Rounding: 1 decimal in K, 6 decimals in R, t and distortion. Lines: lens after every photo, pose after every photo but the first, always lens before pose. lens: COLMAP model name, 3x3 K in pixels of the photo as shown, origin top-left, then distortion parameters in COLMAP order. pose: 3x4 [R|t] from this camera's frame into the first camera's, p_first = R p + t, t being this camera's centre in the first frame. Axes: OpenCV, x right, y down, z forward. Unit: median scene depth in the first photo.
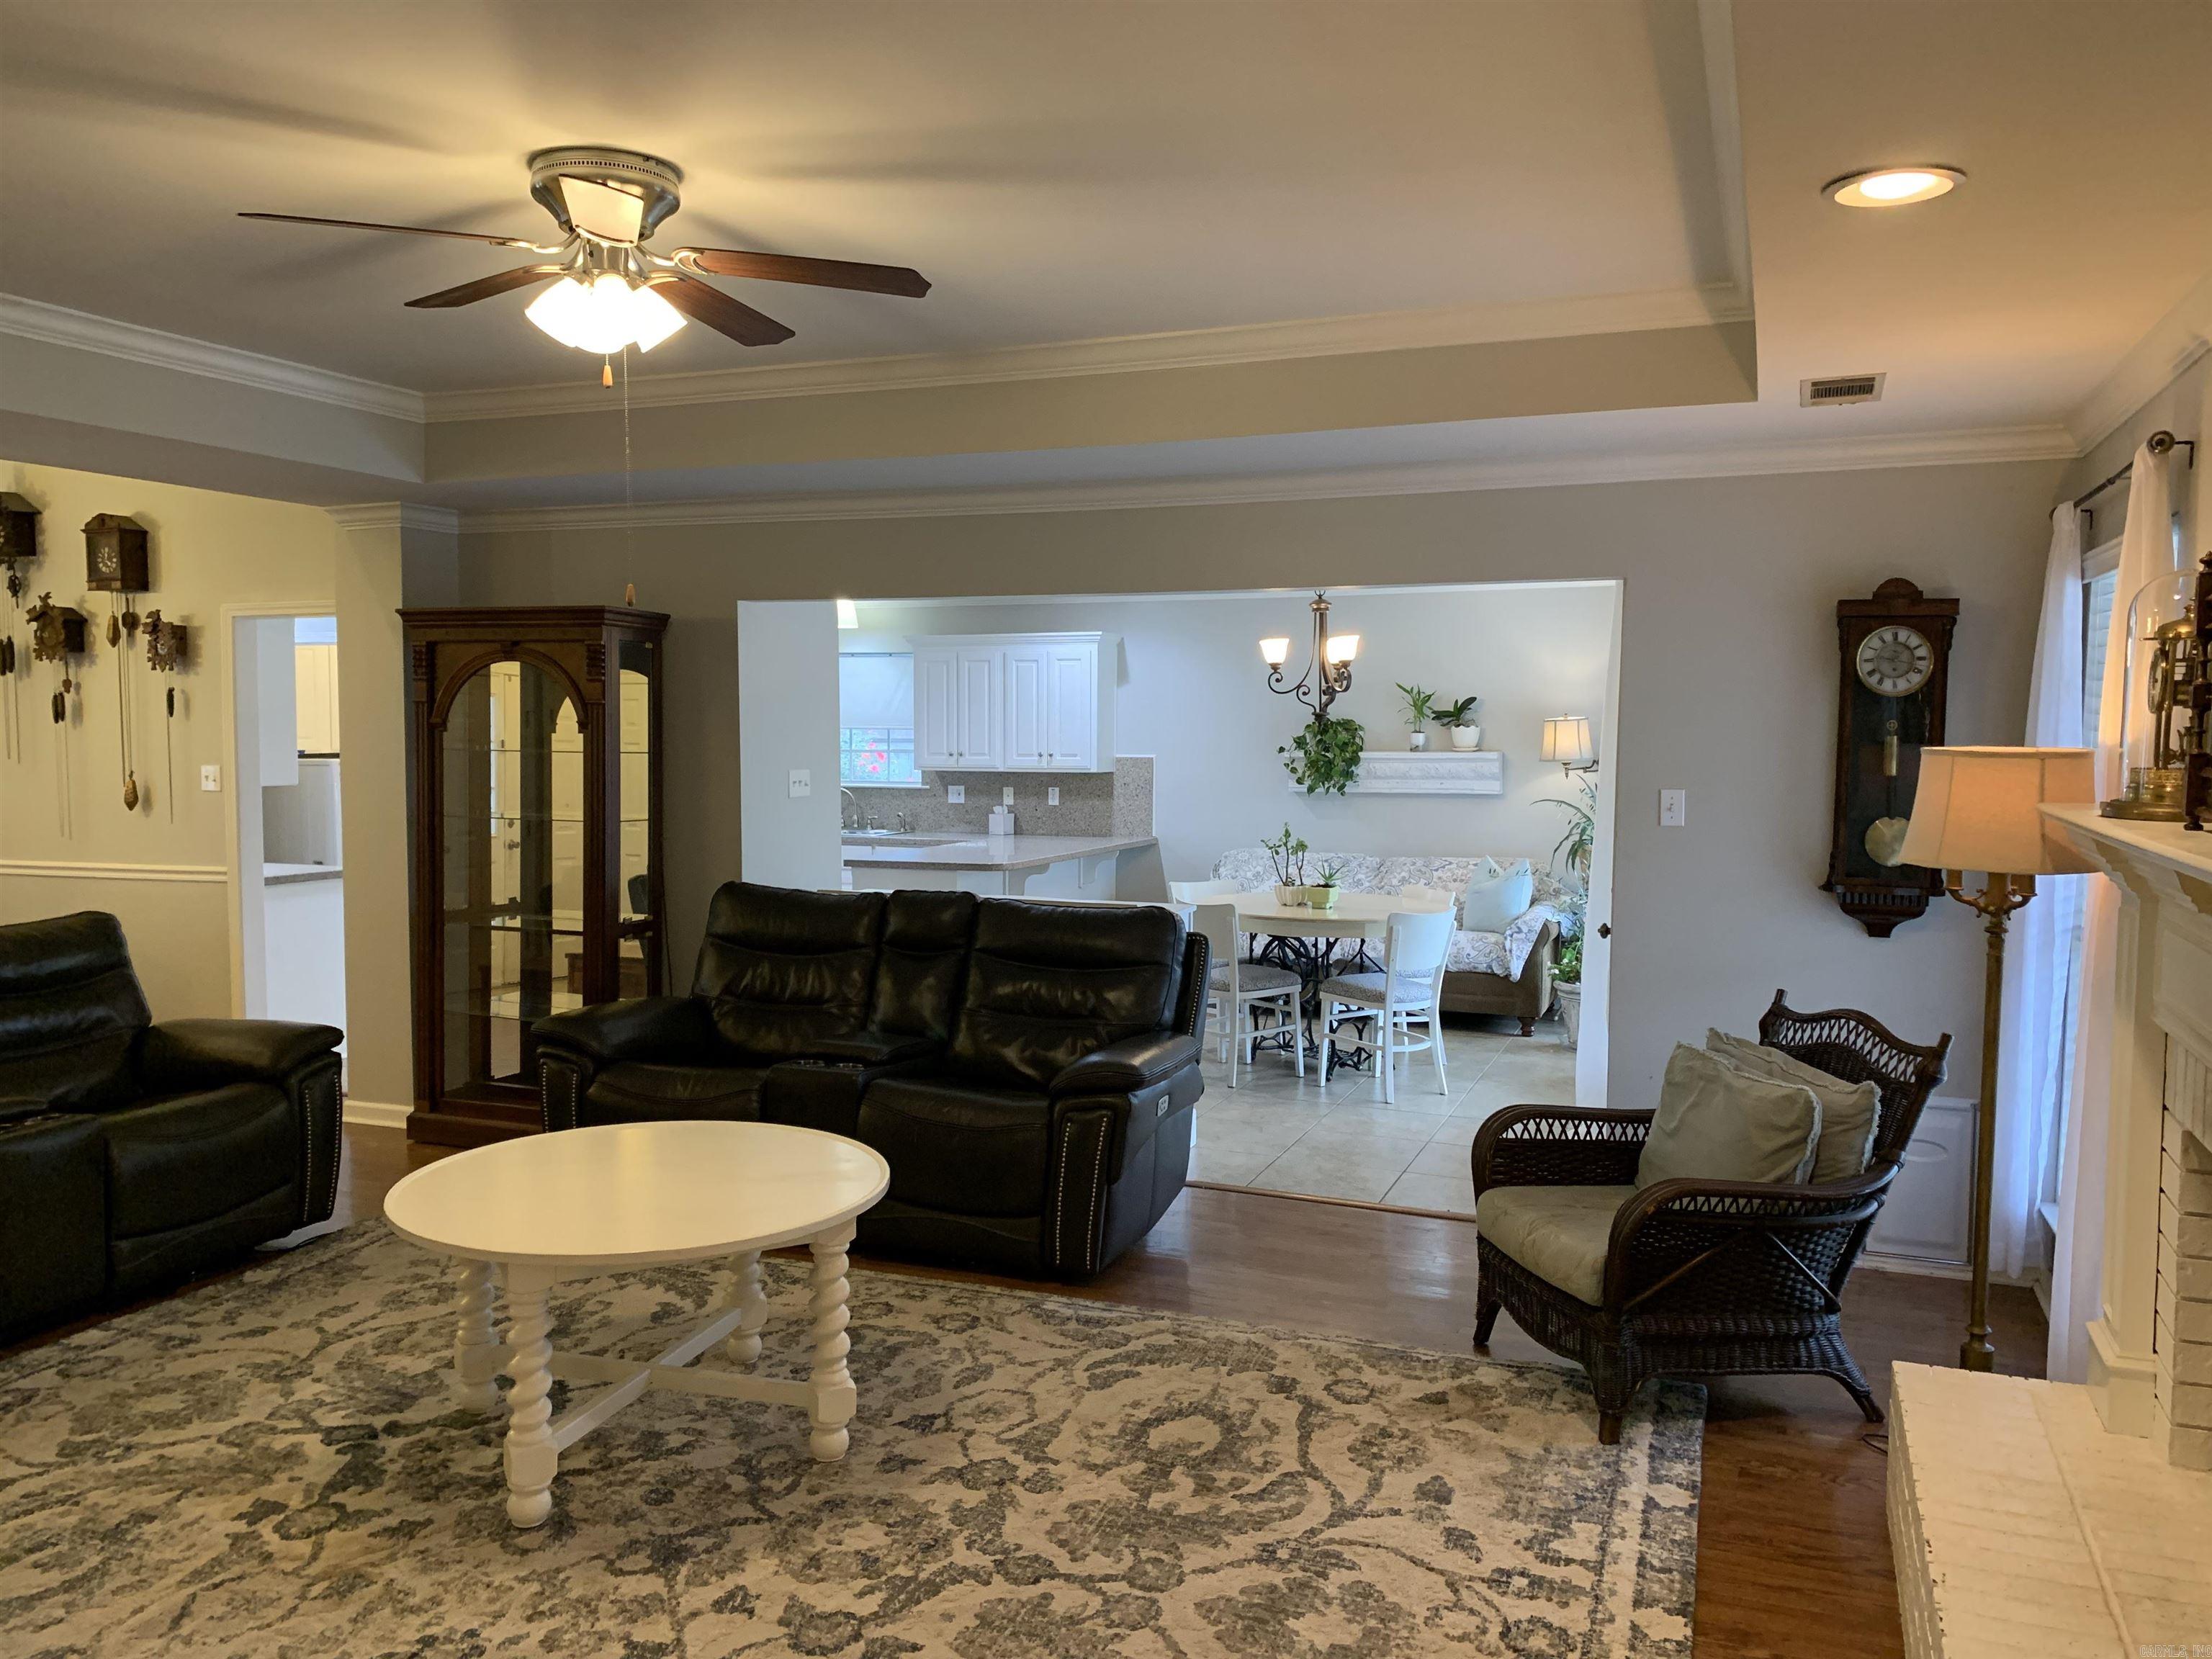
lens RADIAL K [[1683.2, 0, 1096.9], [0, 1683.2, 842.2], [0, 0, 1]] dist [0.034385, -0.037482]
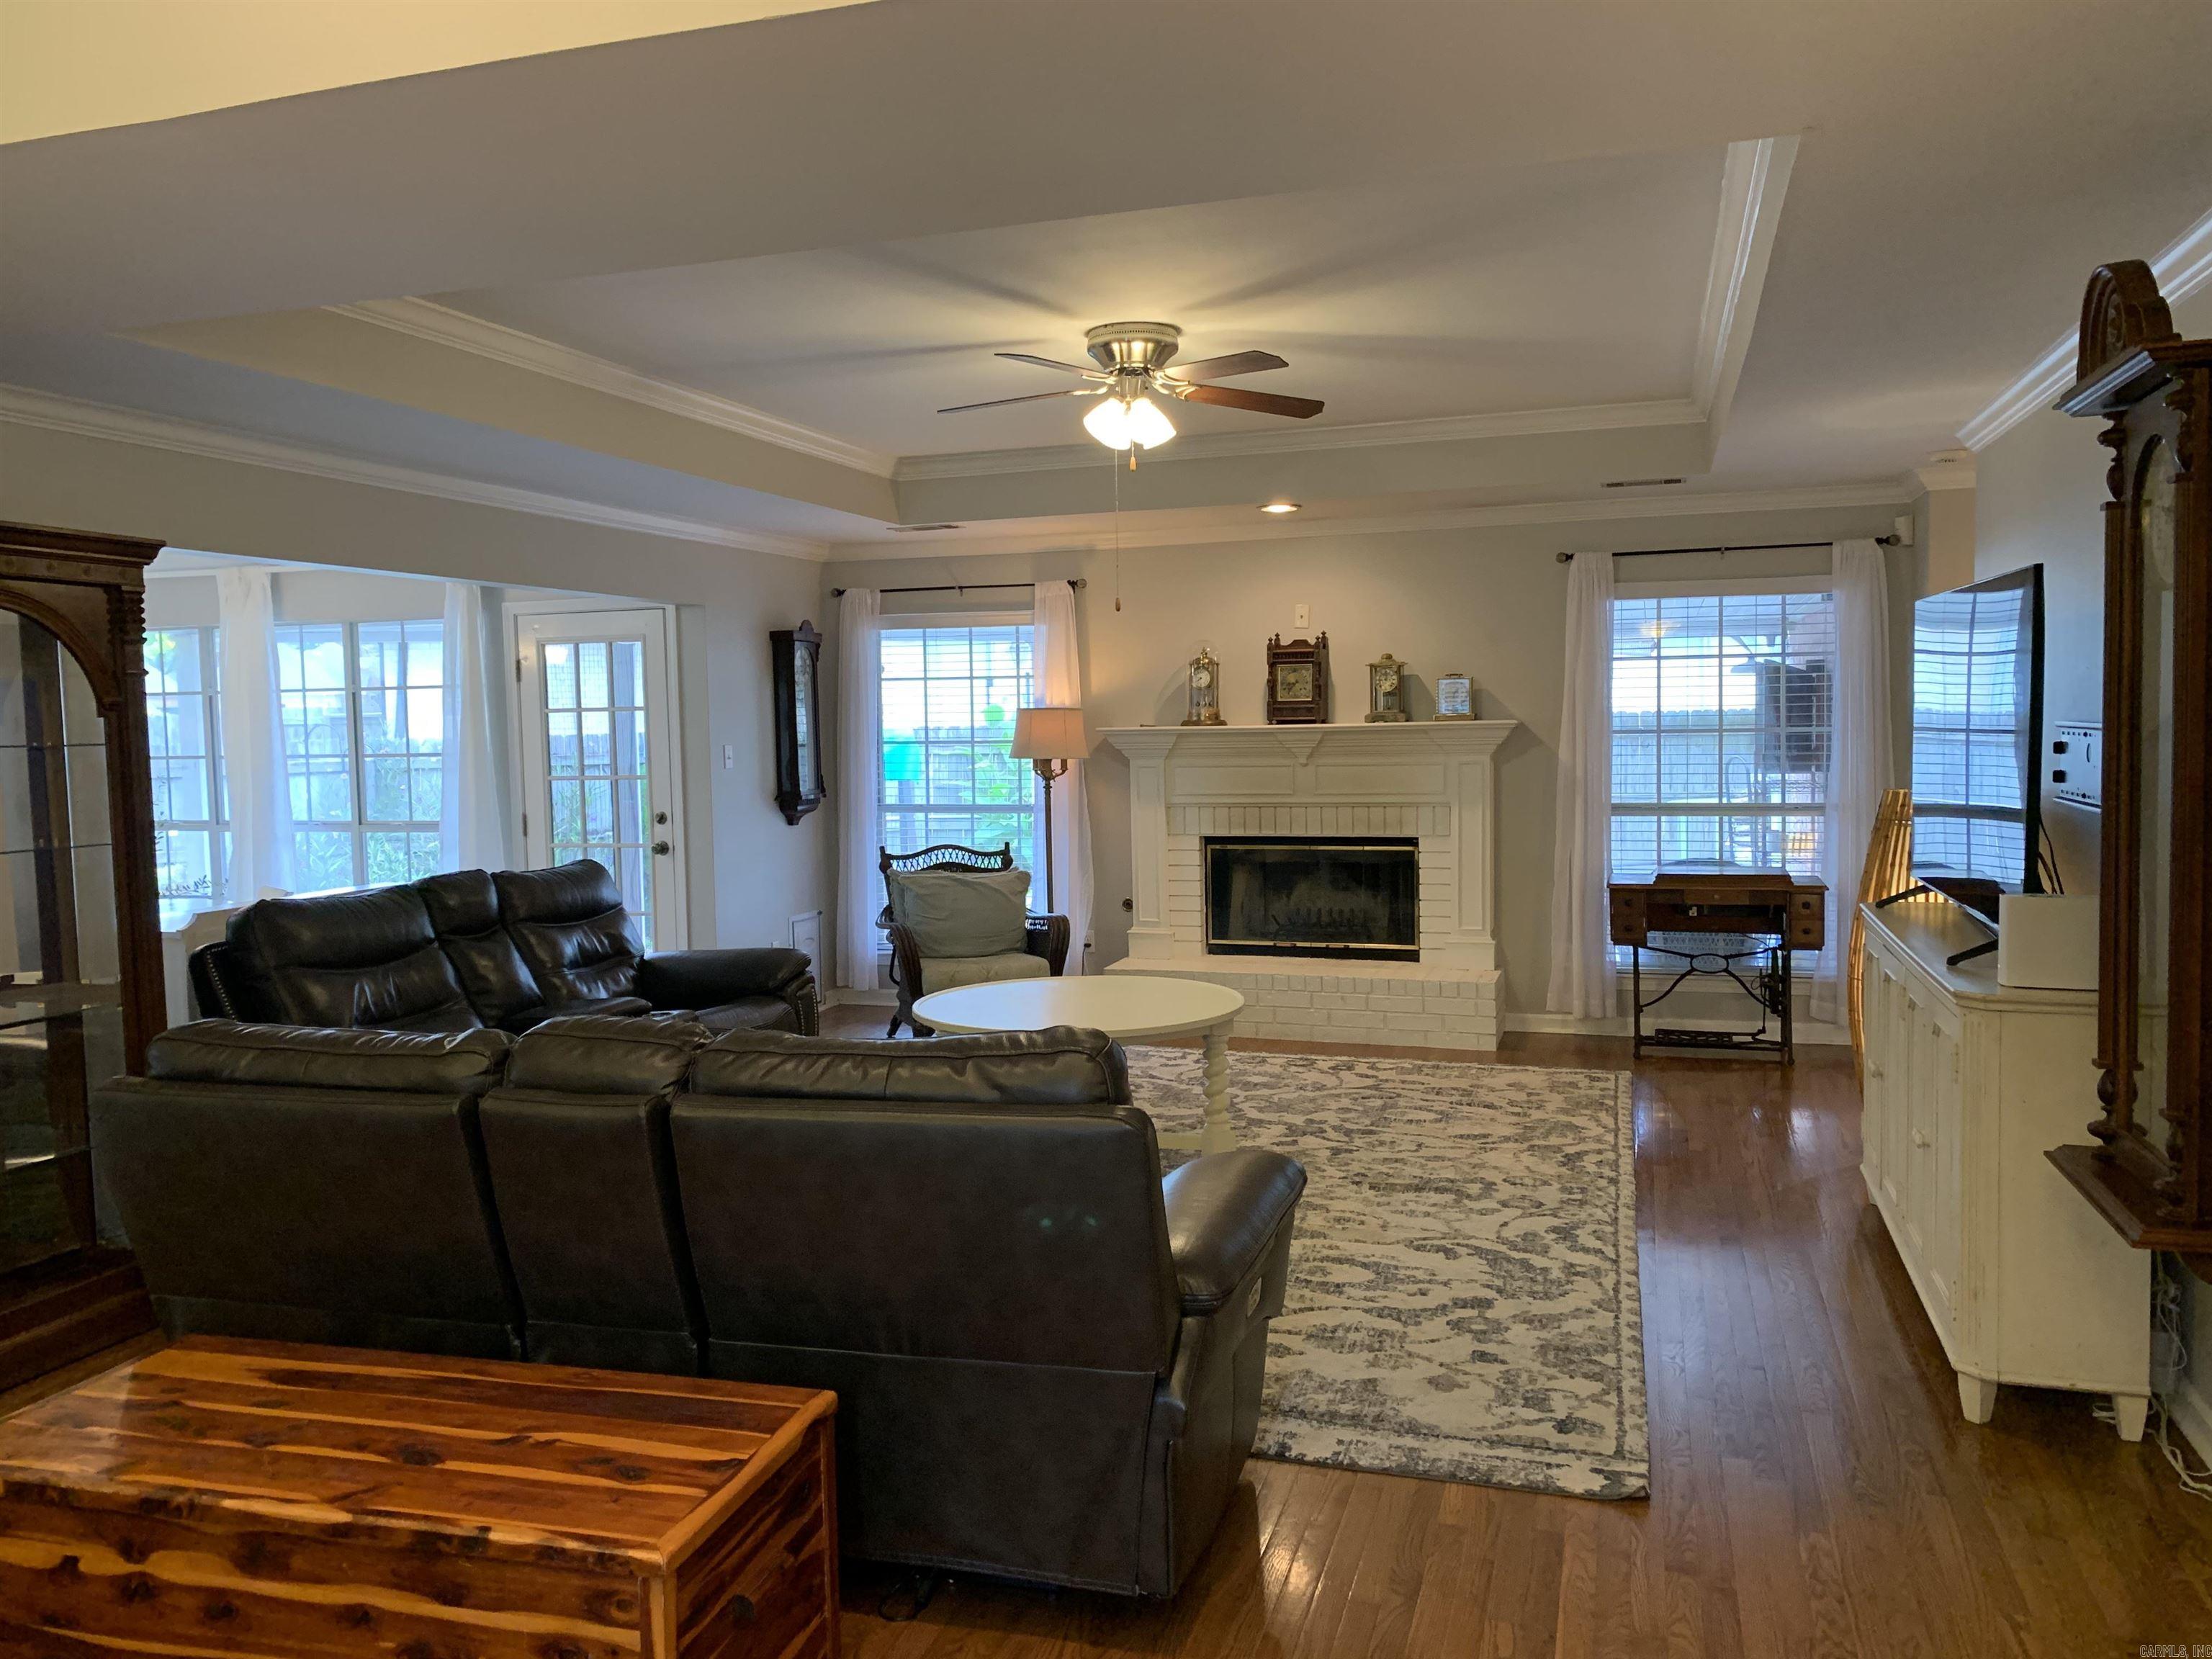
lens RADIAL K [[1683.2, 0, 1076.7], [0, 1683.2, 838.4], [0, 0, 1]] dist [0.034385, -0.037482]
pose [[-0.056935, -0.075335, 0.995532, -1.242845], [0.092251, 0.992486, 0.080380, -0.041754], [-0.994107, 0.096416, -0.049558, 0.777513]]
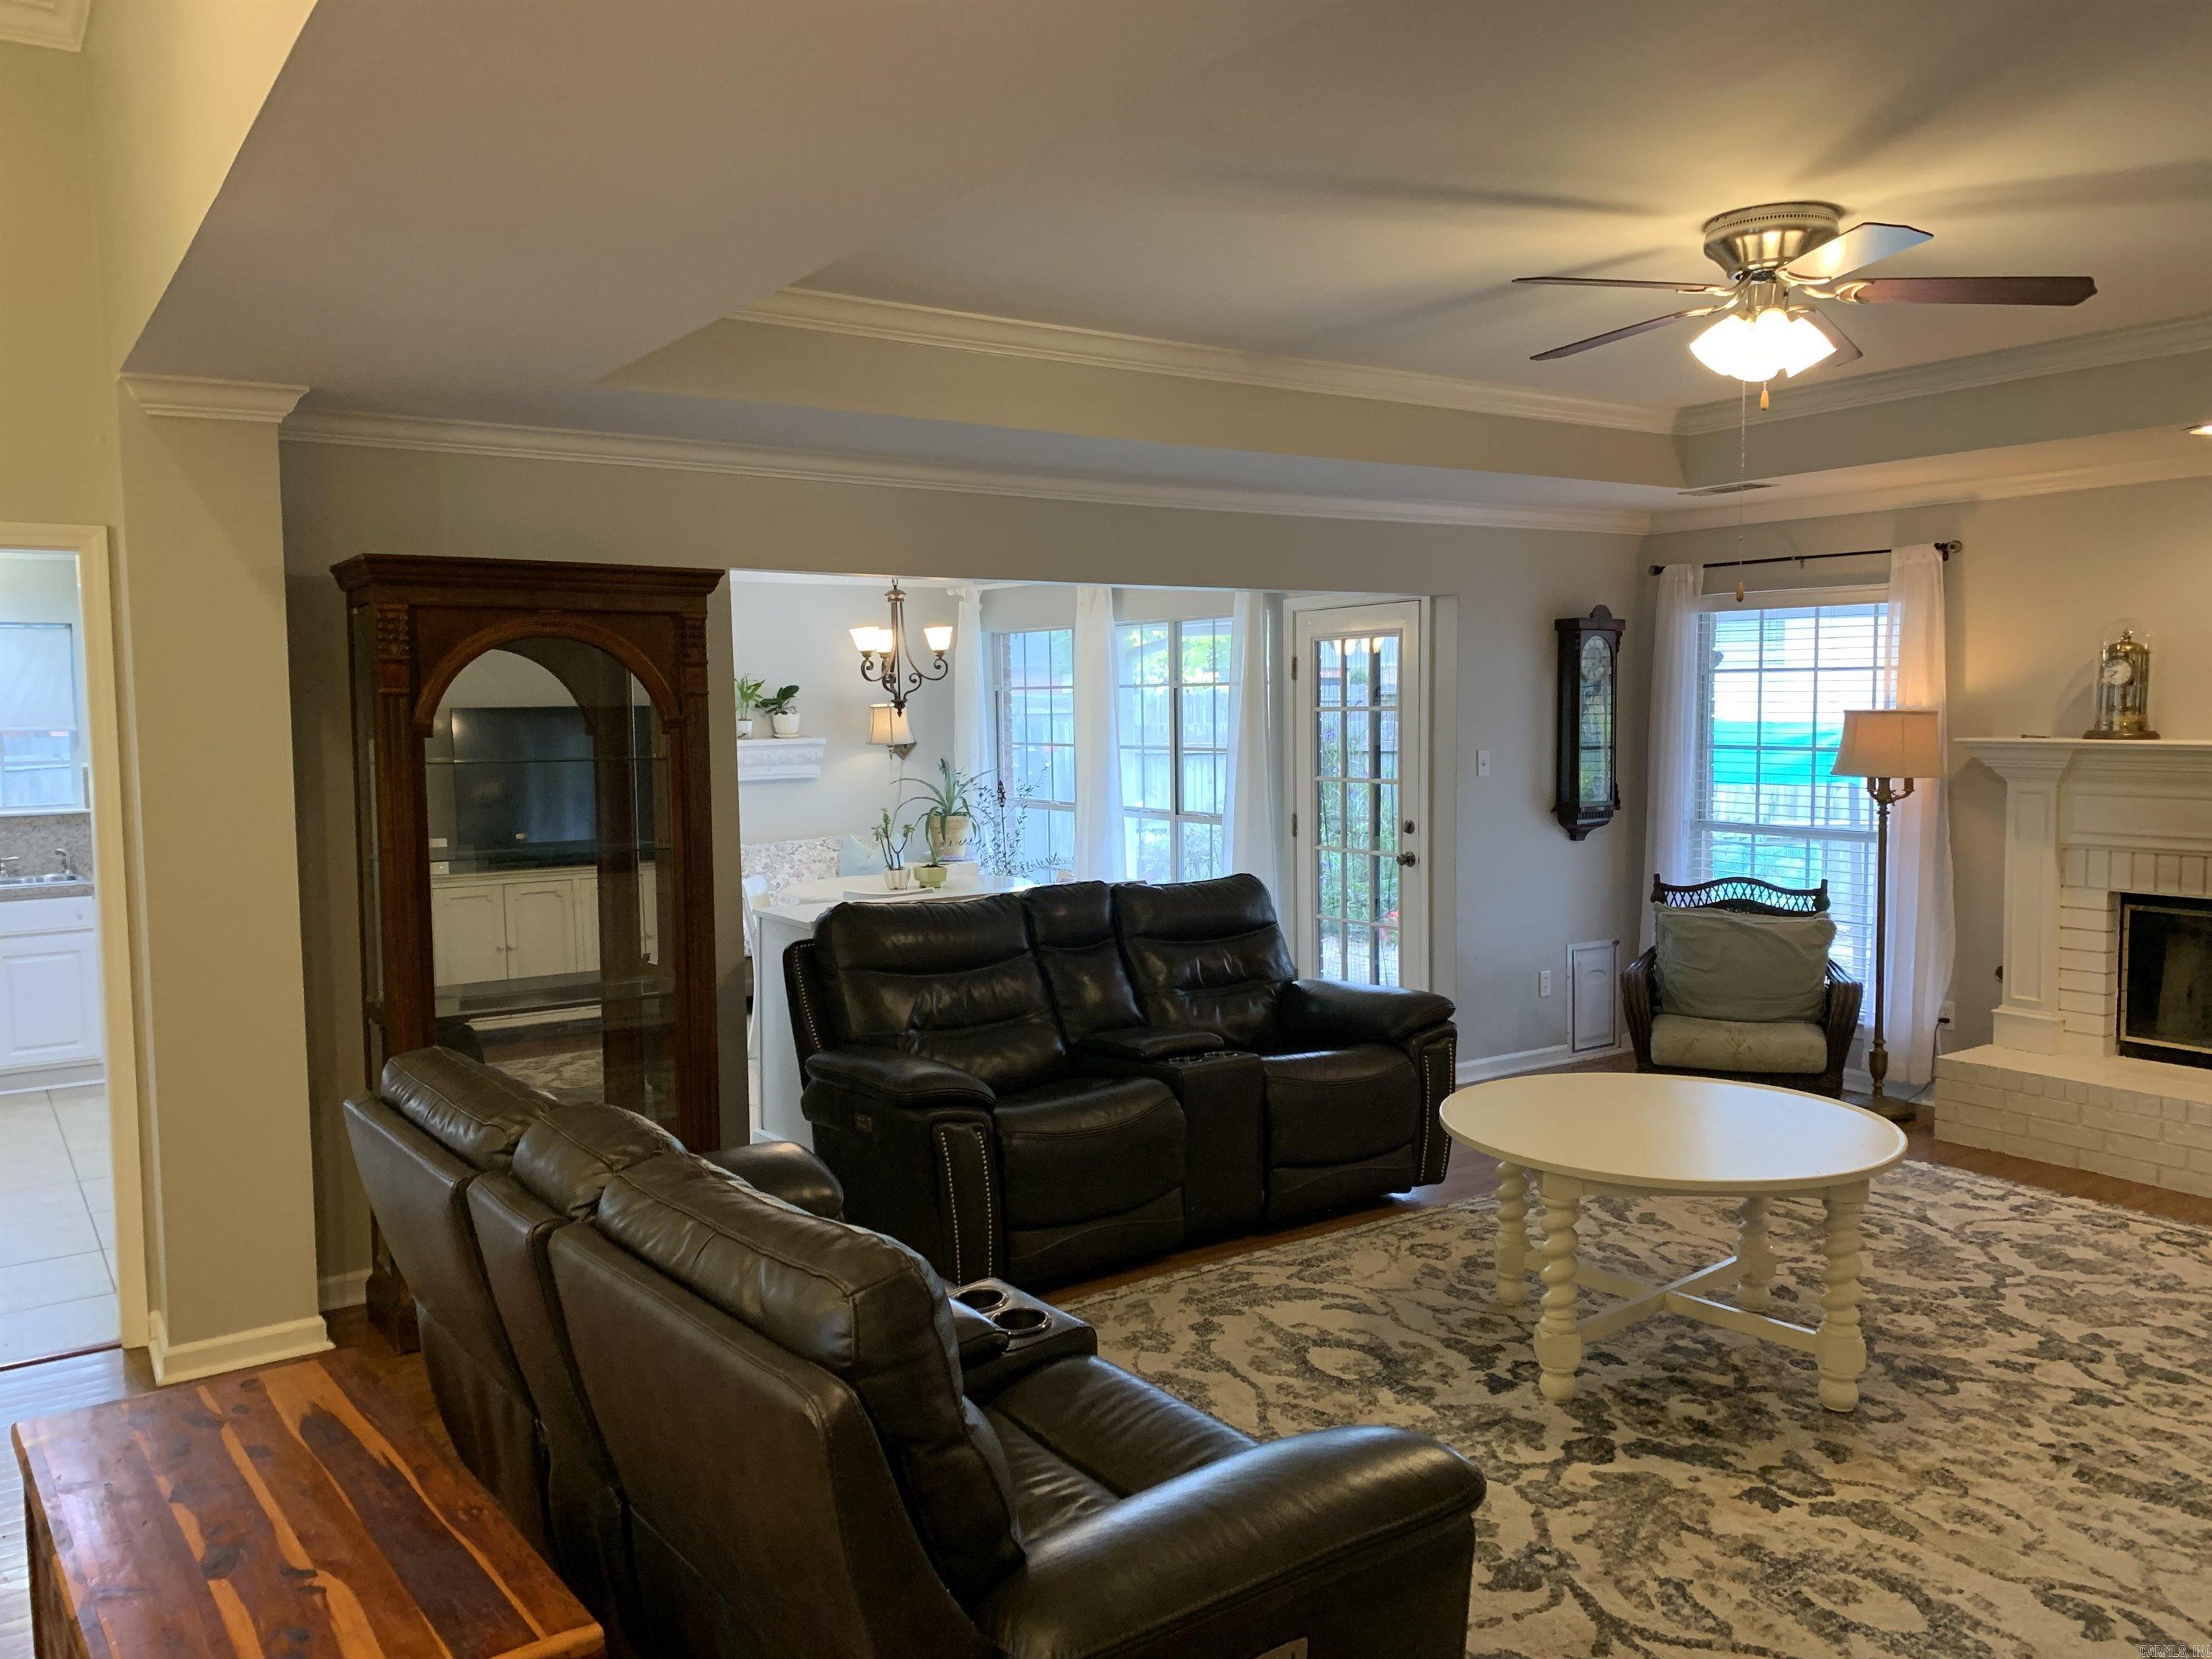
lens RADIAL K [[1683.2, 0, 1083.2], [0, 1683.2, 834.5], [0, 0, 1]] dist [0.034385, -0.037482]
pose [[0.560484, -0.076328, 0.824640, -1.007494], [0.074769, 0.996341, 0.041402, -0.044185], [-0.824783, 0.038453, 0.564141, 0.501929]]
